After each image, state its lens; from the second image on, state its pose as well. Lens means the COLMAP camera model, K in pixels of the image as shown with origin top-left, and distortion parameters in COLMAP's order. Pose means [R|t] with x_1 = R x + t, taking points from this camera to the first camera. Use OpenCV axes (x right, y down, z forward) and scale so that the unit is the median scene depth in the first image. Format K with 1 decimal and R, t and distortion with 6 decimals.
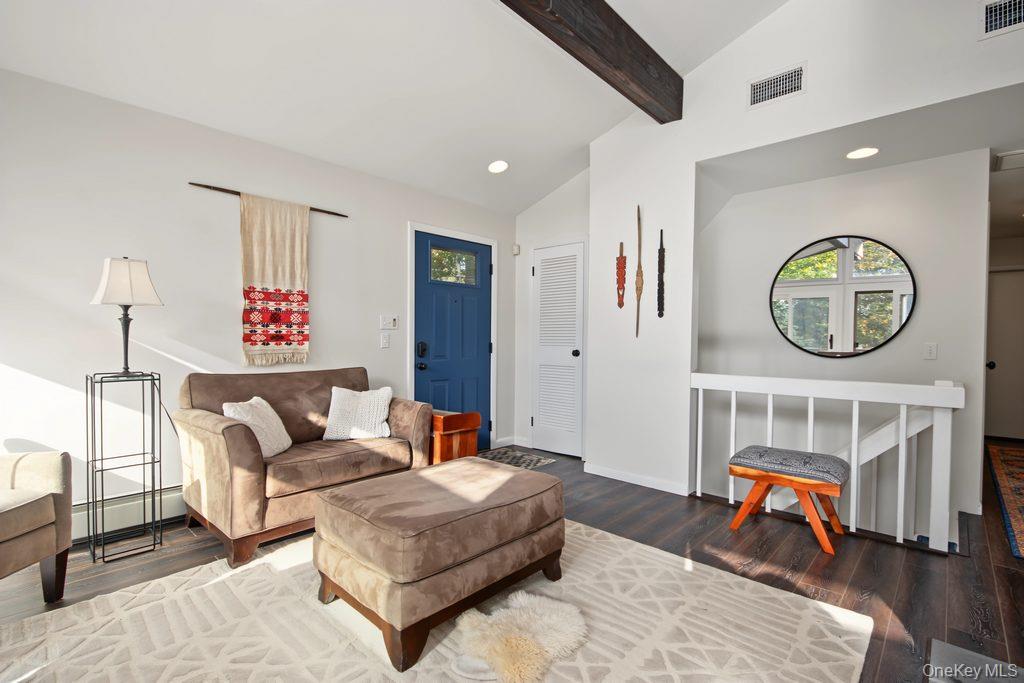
lens RADIAL K [[473.7, 0, 514.1], [0, 473.7, 351.0], [0, 0, 1]] dist [-0.000587, 0.000051]
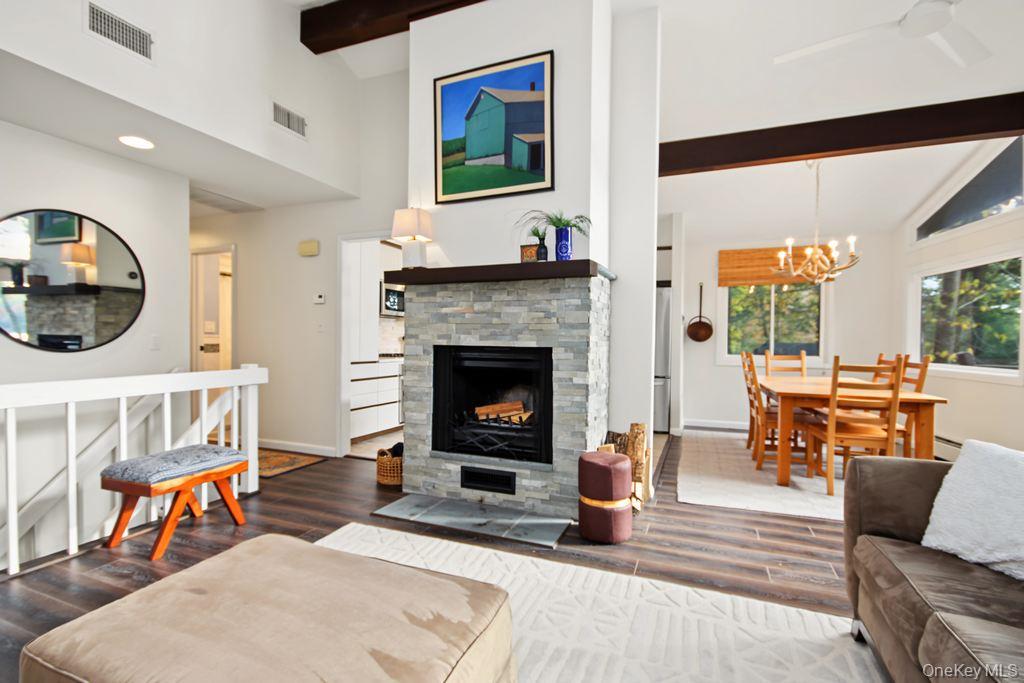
lens RADIAL K [[473.6, 0, 513.9], [0, 473.6, 347.8], [0, 0, 1]] dist [-0.001124, -0.000302]
pose [[-0.352429, -0.034611, 0.935198, -0.420736], [0.007765, 0.999173, 0.039904, -0.021322], [-0.935806, 0.021325, -0.351869, 0.554502]]
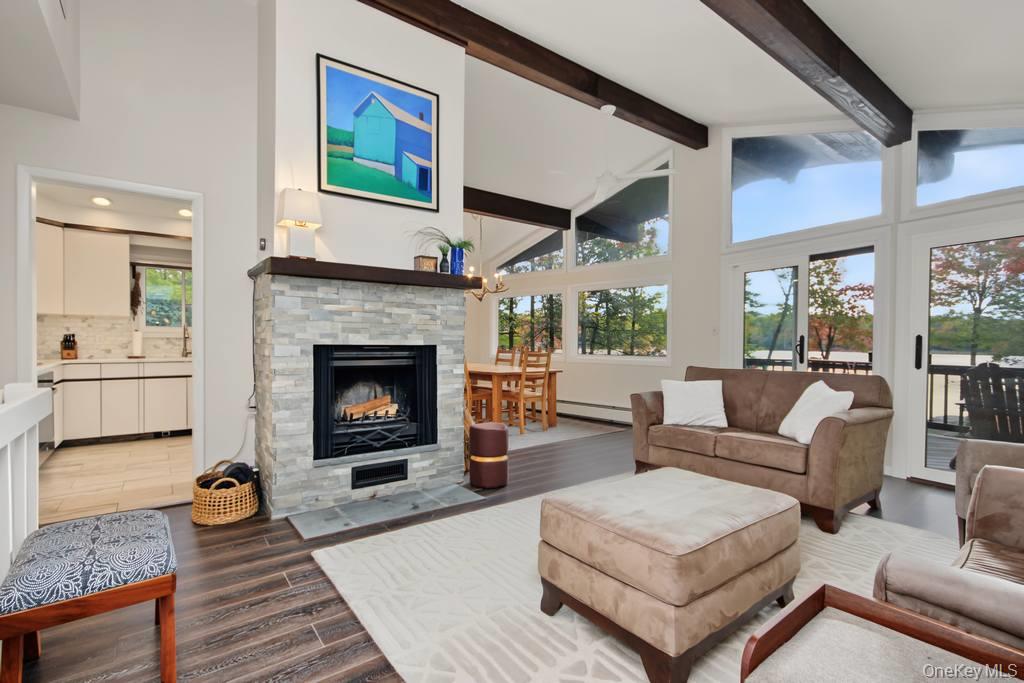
lens RADIAL K [[473.6, 0, 513.9], [0, 473.6, 347.8], [0, 0, 1]] dist [-0.001124, -0.000302]
pose [[-0.984148, -0.024280, 0.175680, 0.006338], [-0.017068, 0.998953, 0.042448, -0.027375], [-0.176526, 0.038777, -0.983532, 1.146741]]
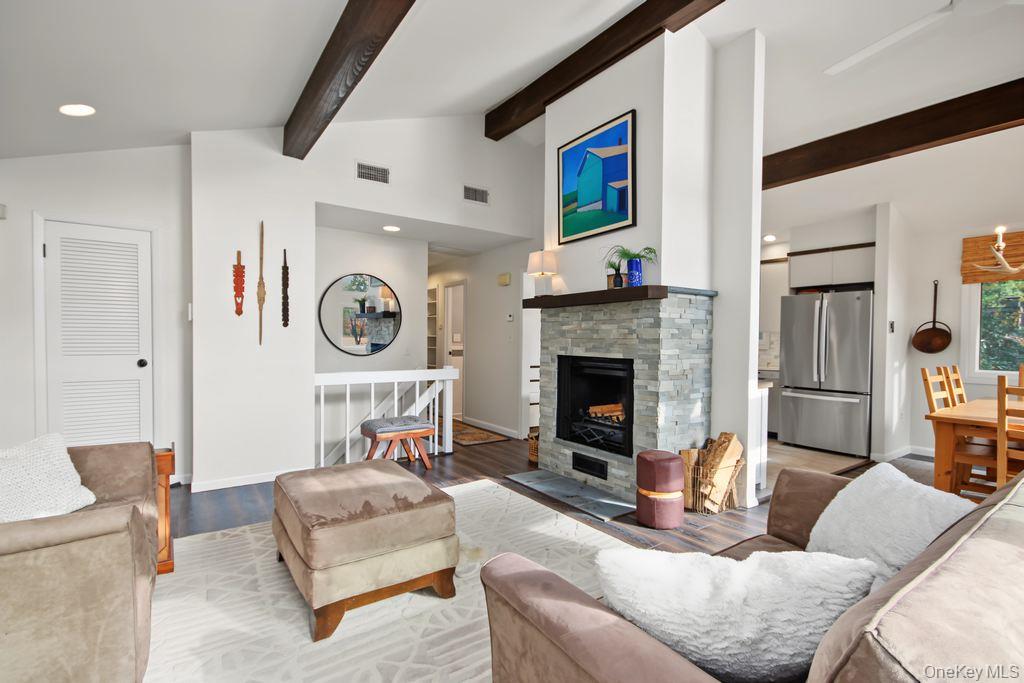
lens RADIAL K [[473.6, 0, 513.9], [0, 473.6, 347.8], [0, 0, 1]] dist [-0.001124, -0.000302]
pose [[0.208623, -0.028214, 0.977589, -0.679353], [0.016610, 0.999542, 0.025302, -0.040860], [-0.977855, 0.010959, 0.208996, 0.232239]]
